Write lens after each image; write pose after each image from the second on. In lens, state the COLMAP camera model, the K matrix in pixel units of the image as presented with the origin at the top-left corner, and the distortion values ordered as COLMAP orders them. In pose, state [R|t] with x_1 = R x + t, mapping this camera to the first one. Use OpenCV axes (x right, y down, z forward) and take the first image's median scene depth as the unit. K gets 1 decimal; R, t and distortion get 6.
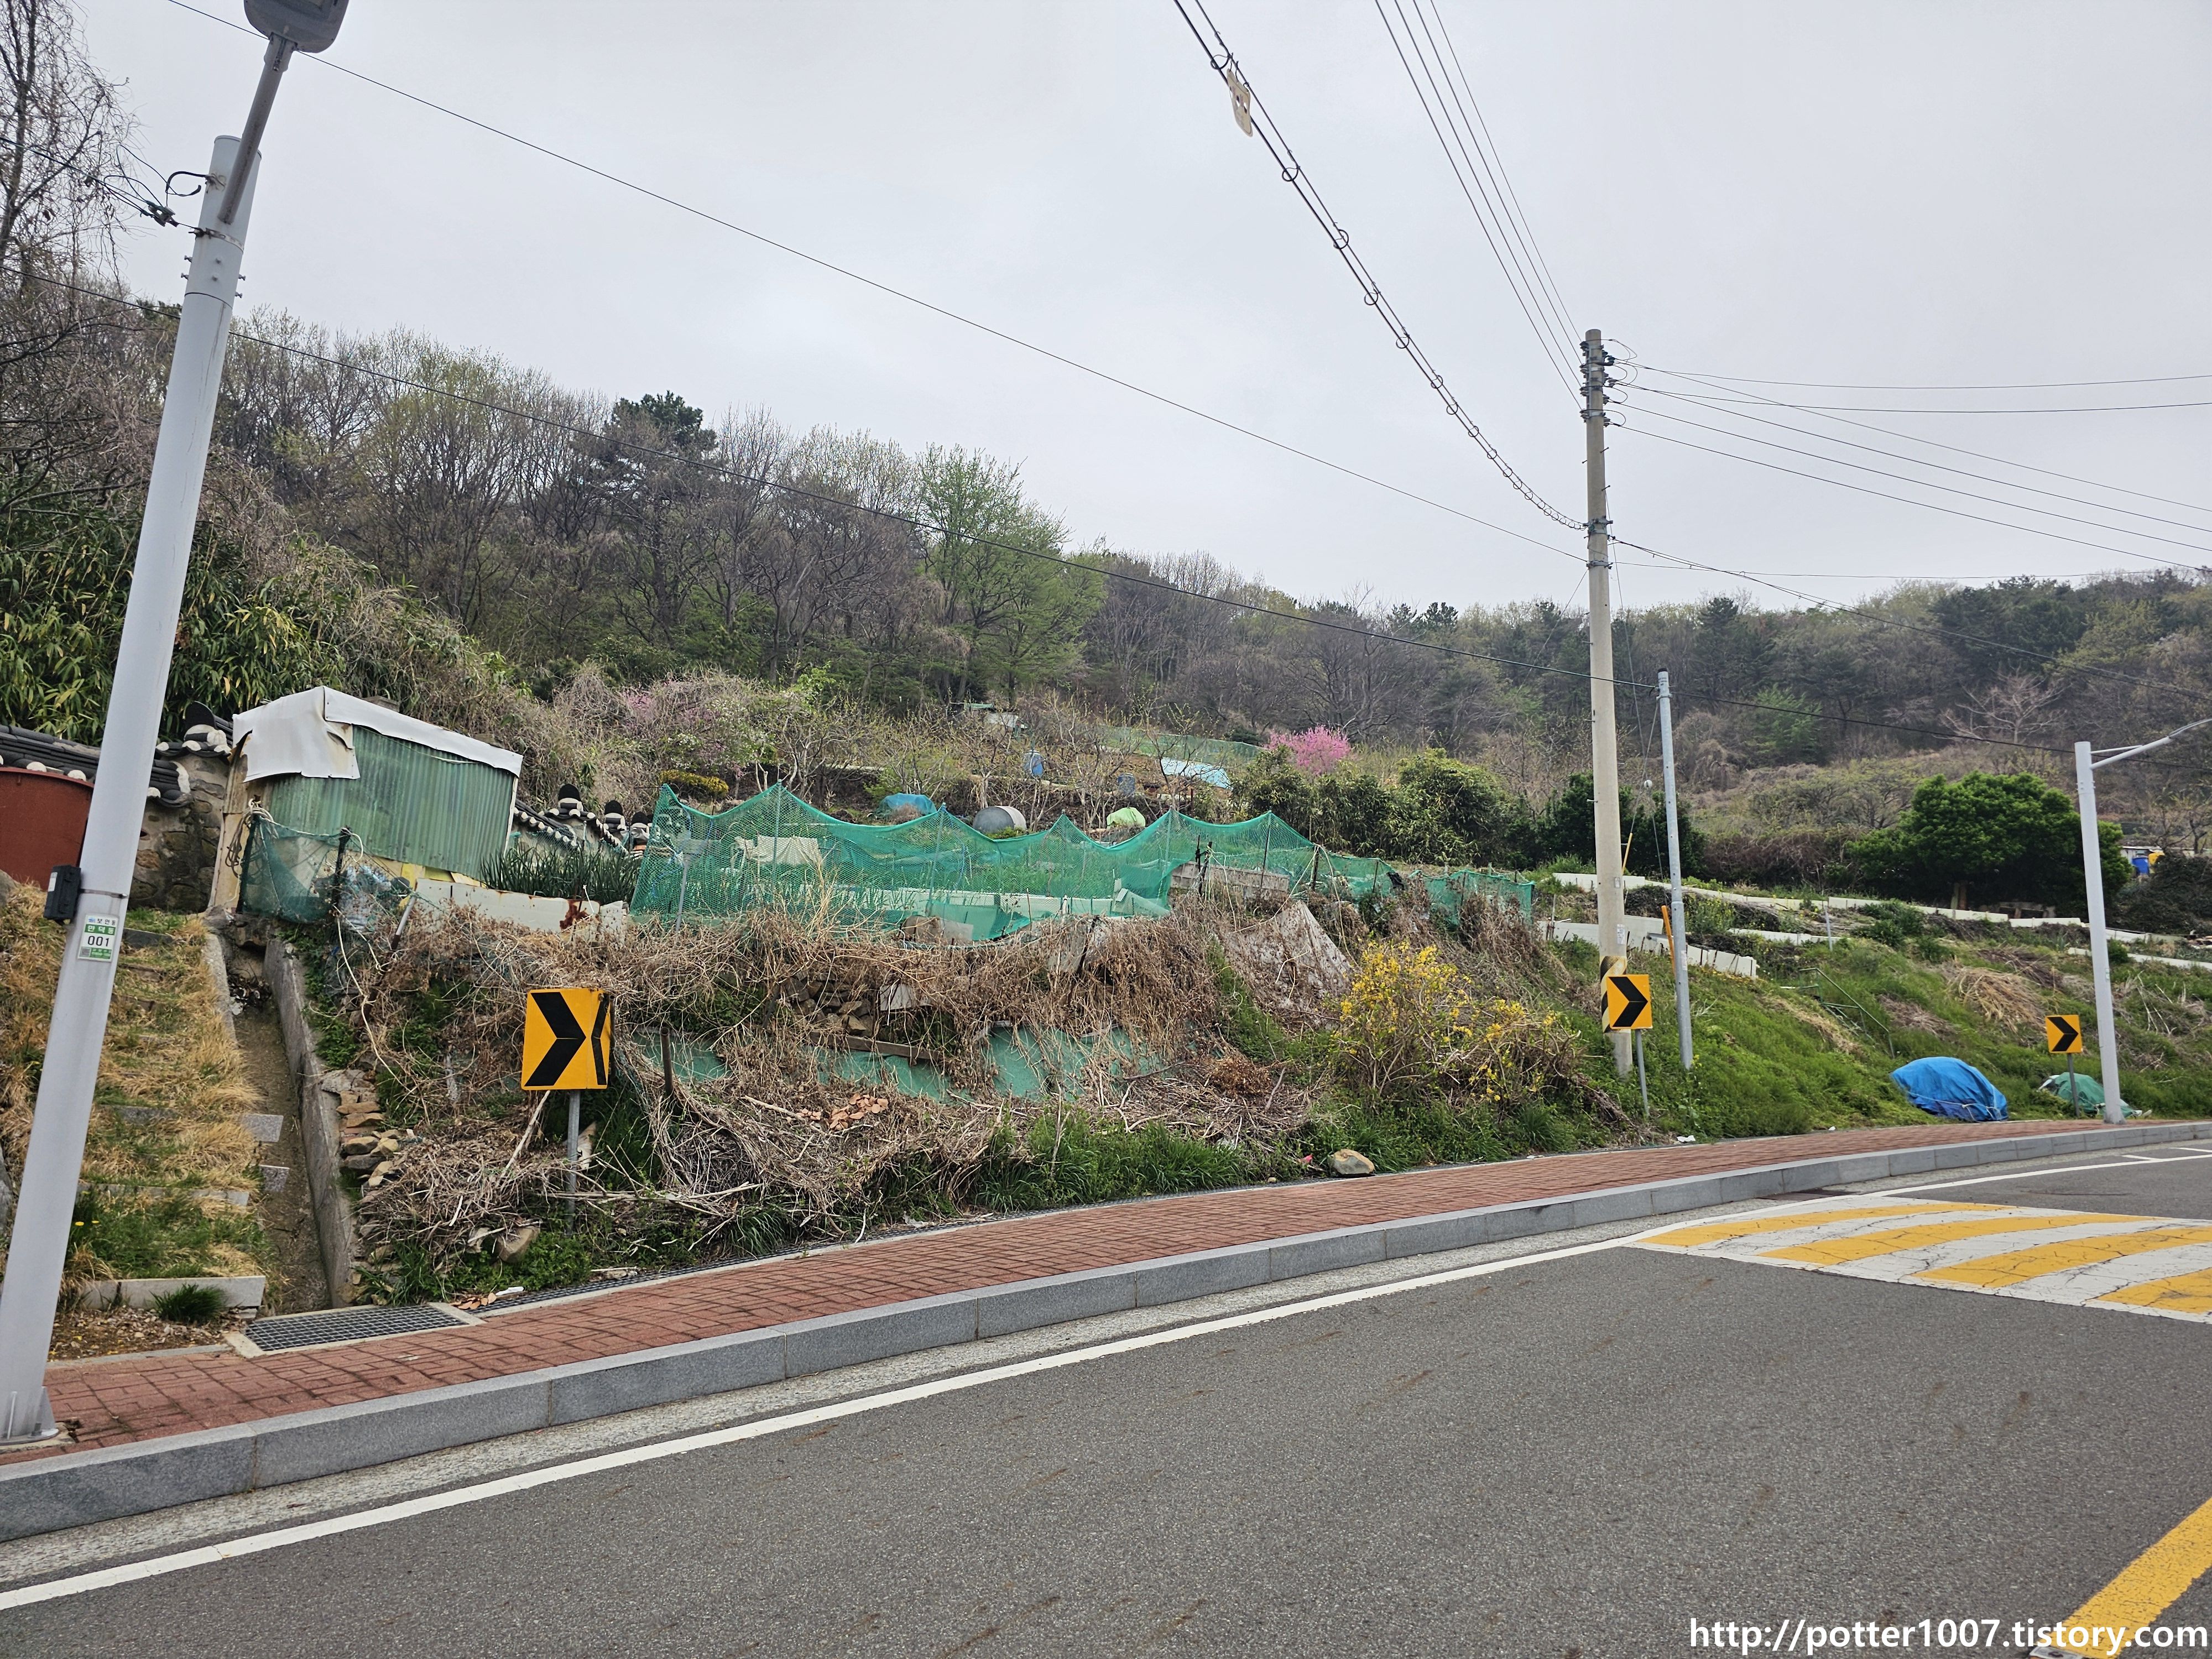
lens RADIAL K [[1402.2, 0, 1121.1], [0, 1402.2, 821.4], [0, 0, 1]] dist [0.056221, -0.053448]
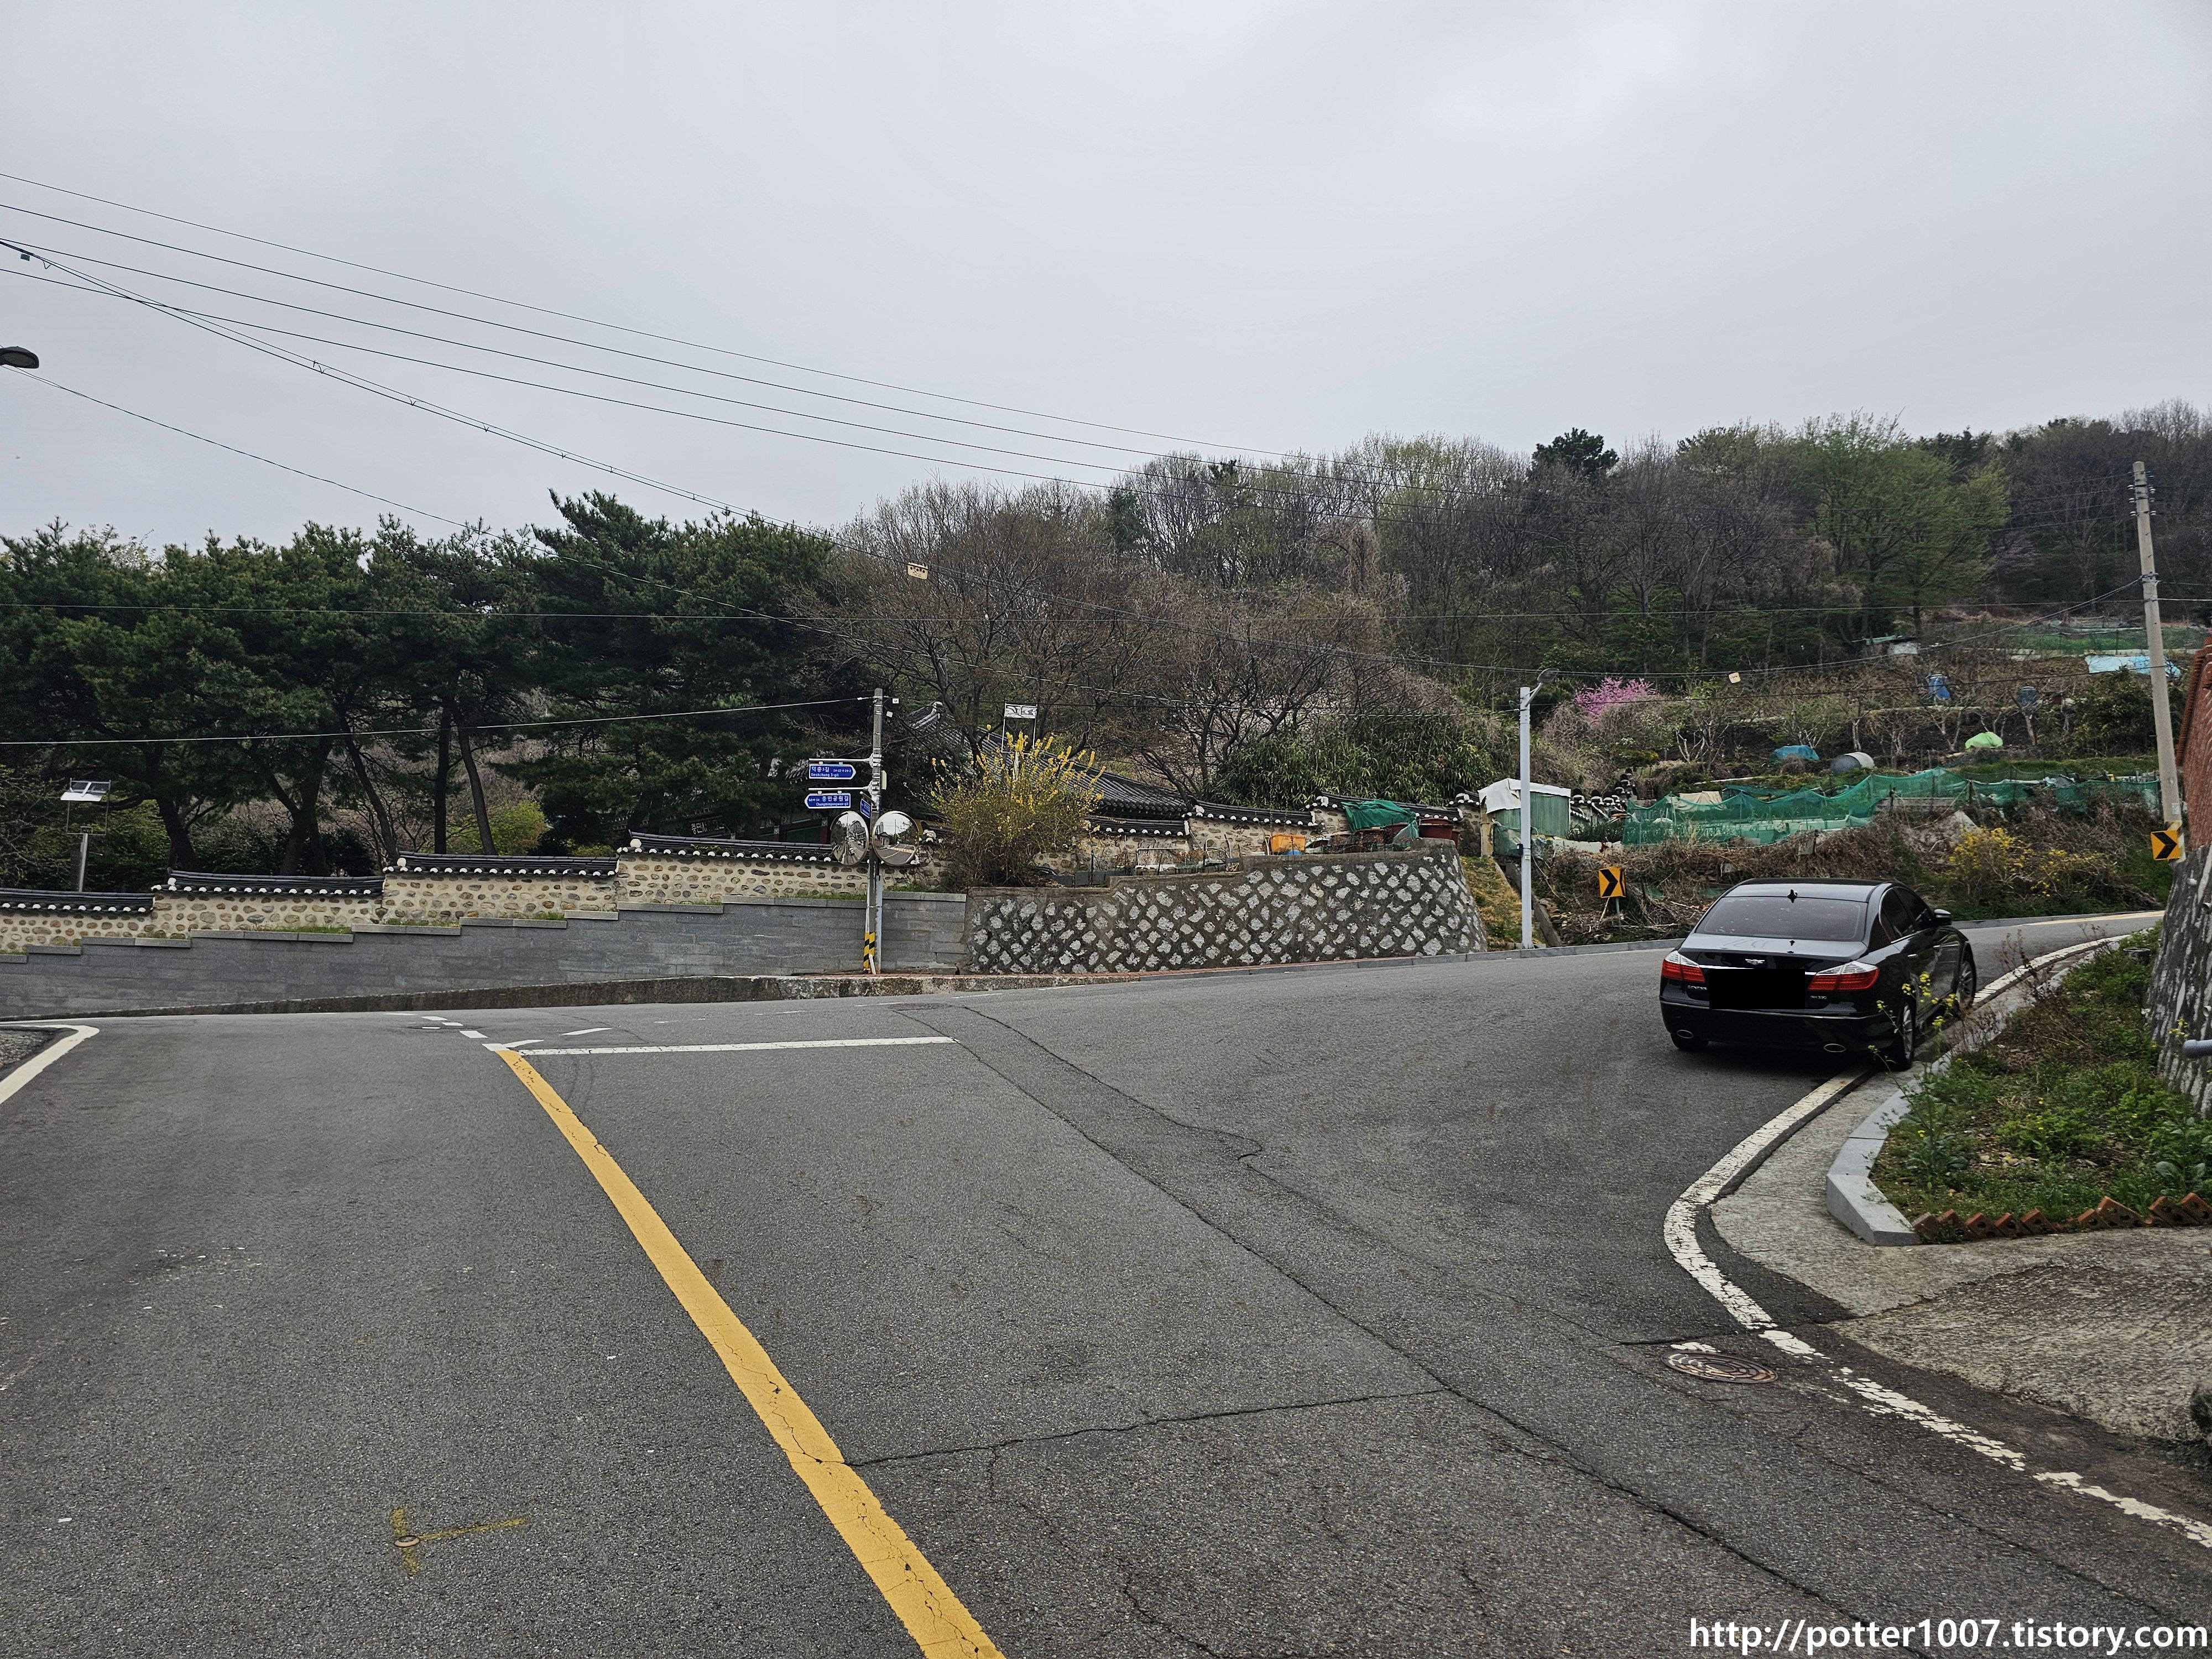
lens RADIAL K [[1402.2, 0, 1121.1], [0, 1402.2, 821.4], [0, 0, 1]] dist [0.056221, -0.053448]
pose [[0.793261, -0.098303, -0.600894, 0.514115], [0.124703, 0.992191, 0.002308, -0.104685], [0.595975, -0.076764, 0.799325, -1.707412]]
